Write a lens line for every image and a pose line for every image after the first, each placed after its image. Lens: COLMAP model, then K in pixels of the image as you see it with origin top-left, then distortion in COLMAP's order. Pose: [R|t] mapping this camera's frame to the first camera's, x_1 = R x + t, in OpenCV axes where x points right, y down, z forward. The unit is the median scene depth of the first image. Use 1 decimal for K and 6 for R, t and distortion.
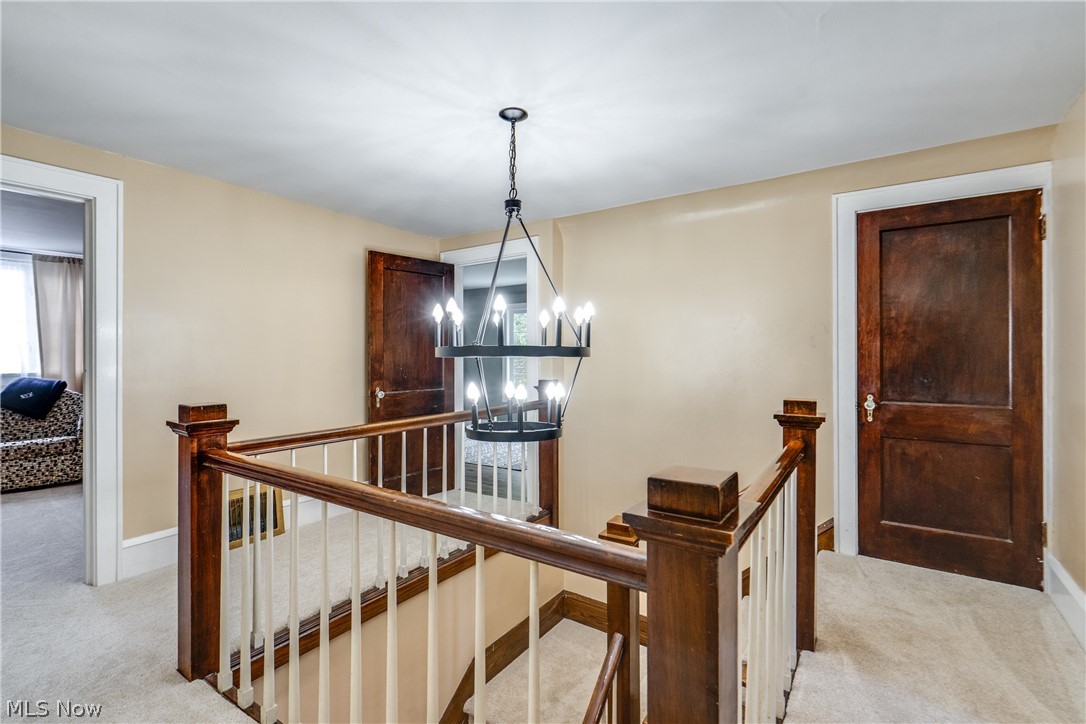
lens RADIAL K [[502.4, 0, 539.5], [0, 502.4, 357.0], [0, 0, 1]] dist [0.002082, -0.000141]
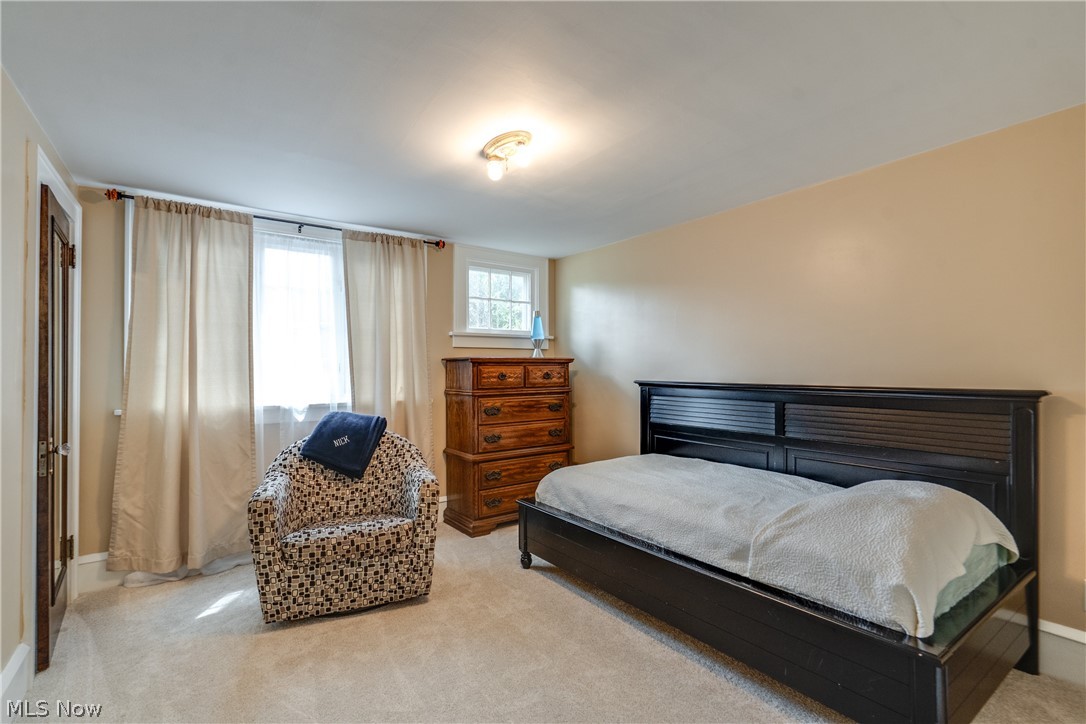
lens RADIAL K [[502.4, 0, 545.6], [0, 502.4, 365.1], [0, 0, 1]] dist [0.002082, -0.000141]
pose [[0.938657, -0.011405, -0.344663, -0.558559], [0.007480, 0.999891, -0.012714, -0.010293], [0.344770, 0.009356, 0.938640, 0.493974]]
